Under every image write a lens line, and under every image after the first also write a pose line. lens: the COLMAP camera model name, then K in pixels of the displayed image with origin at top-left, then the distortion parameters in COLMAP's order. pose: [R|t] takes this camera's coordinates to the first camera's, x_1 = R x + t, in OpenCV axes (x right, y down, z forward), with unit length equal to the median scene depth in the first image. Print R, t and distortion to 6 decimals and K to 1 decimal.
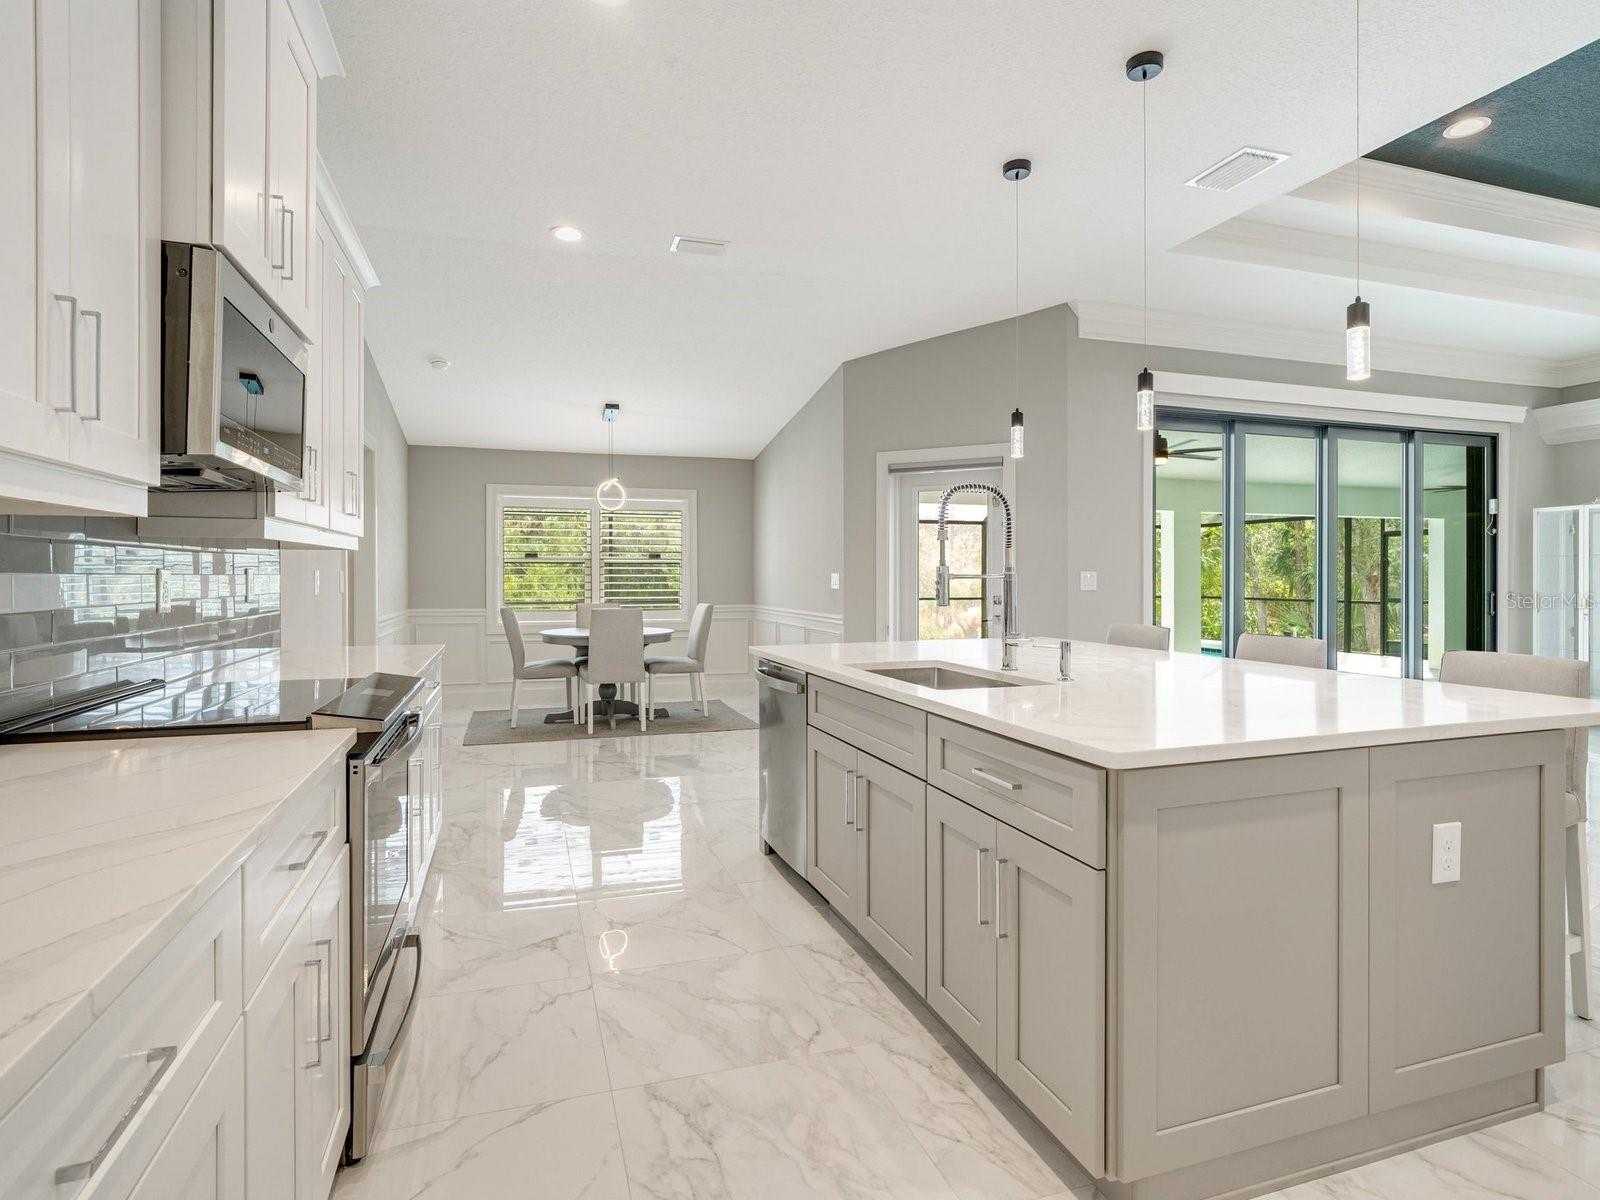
lens RADIAL K [[842.9, 0, 794.5], [0, 842.9, 586.1], [0, 0, 1]] dist [-0.012323, 0.000689]
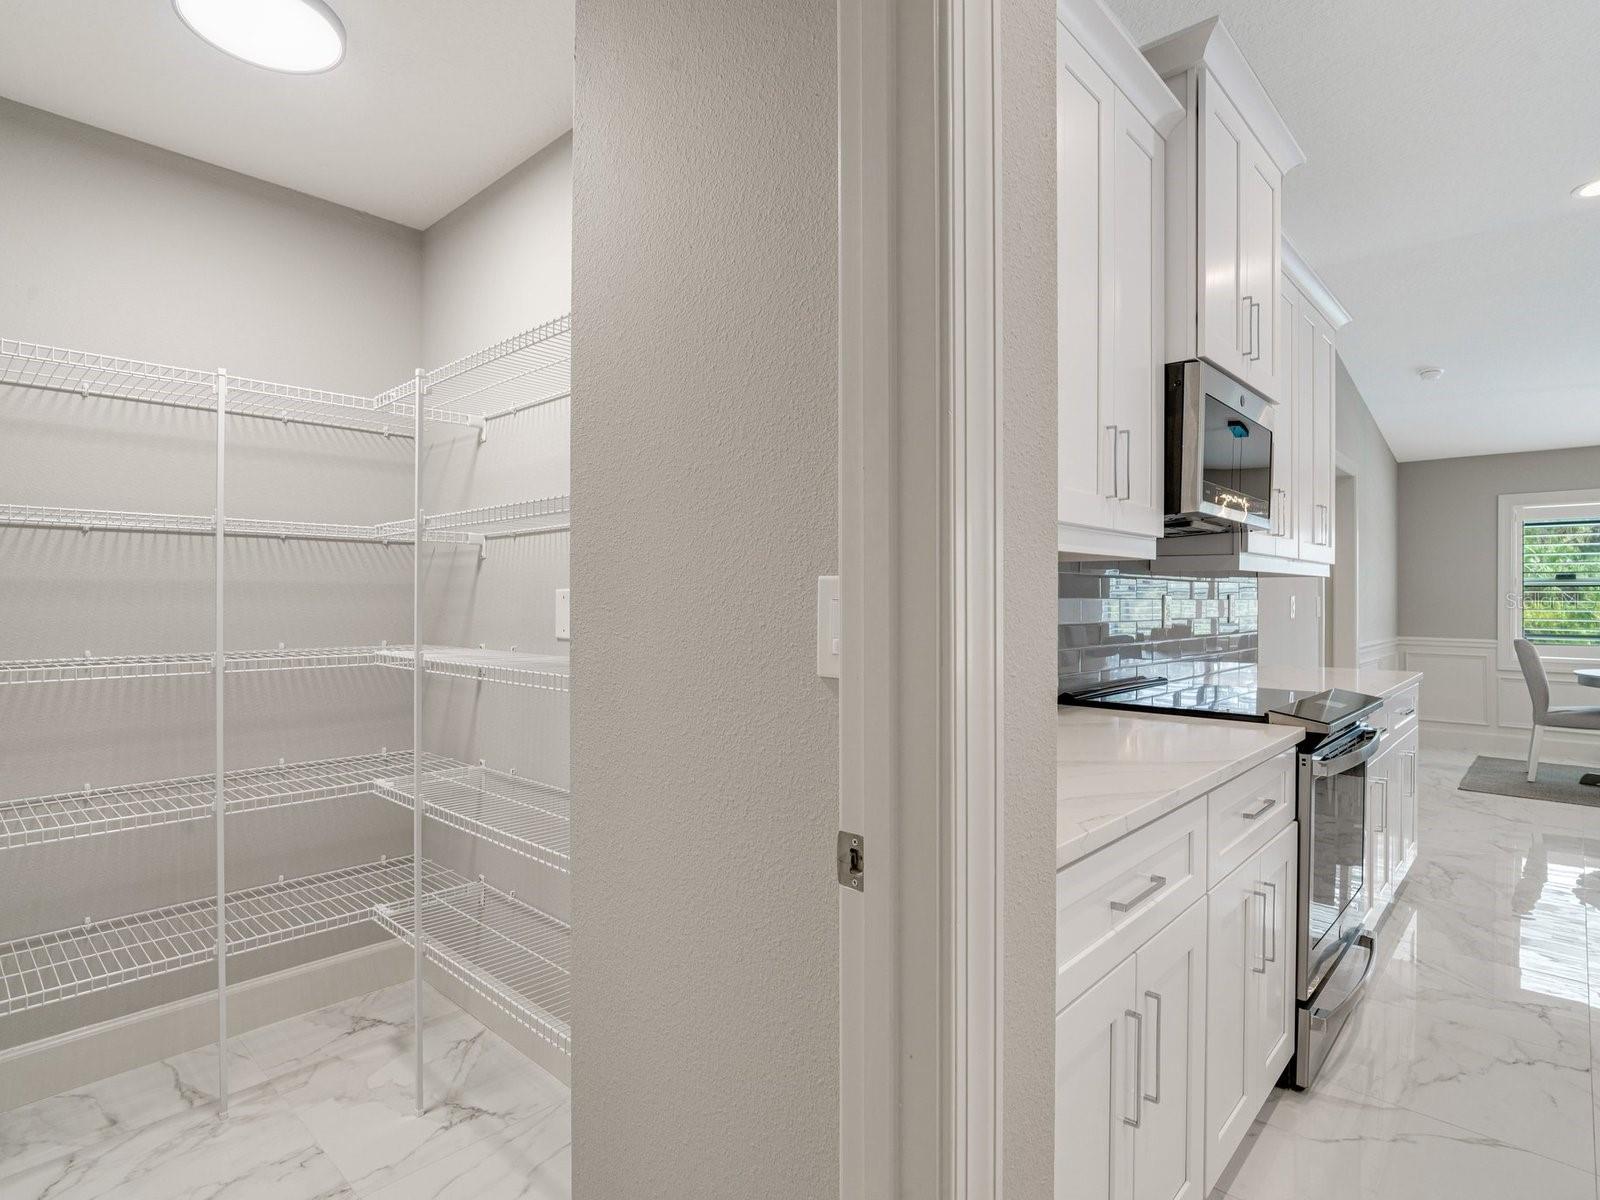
lens RADIAL K [[842.9, 0, 794.5], [0, 842.9, 586.1], [0, 0, 1]] dist [-0.012323, 0.000689]
pose [[0.483486, -0.010976, -0.875283, 0.111381], [-0.014619, 0.999681, -0.020611, 0.000956], [0.875230, 0.022761, 0.483171, -0.140737]]
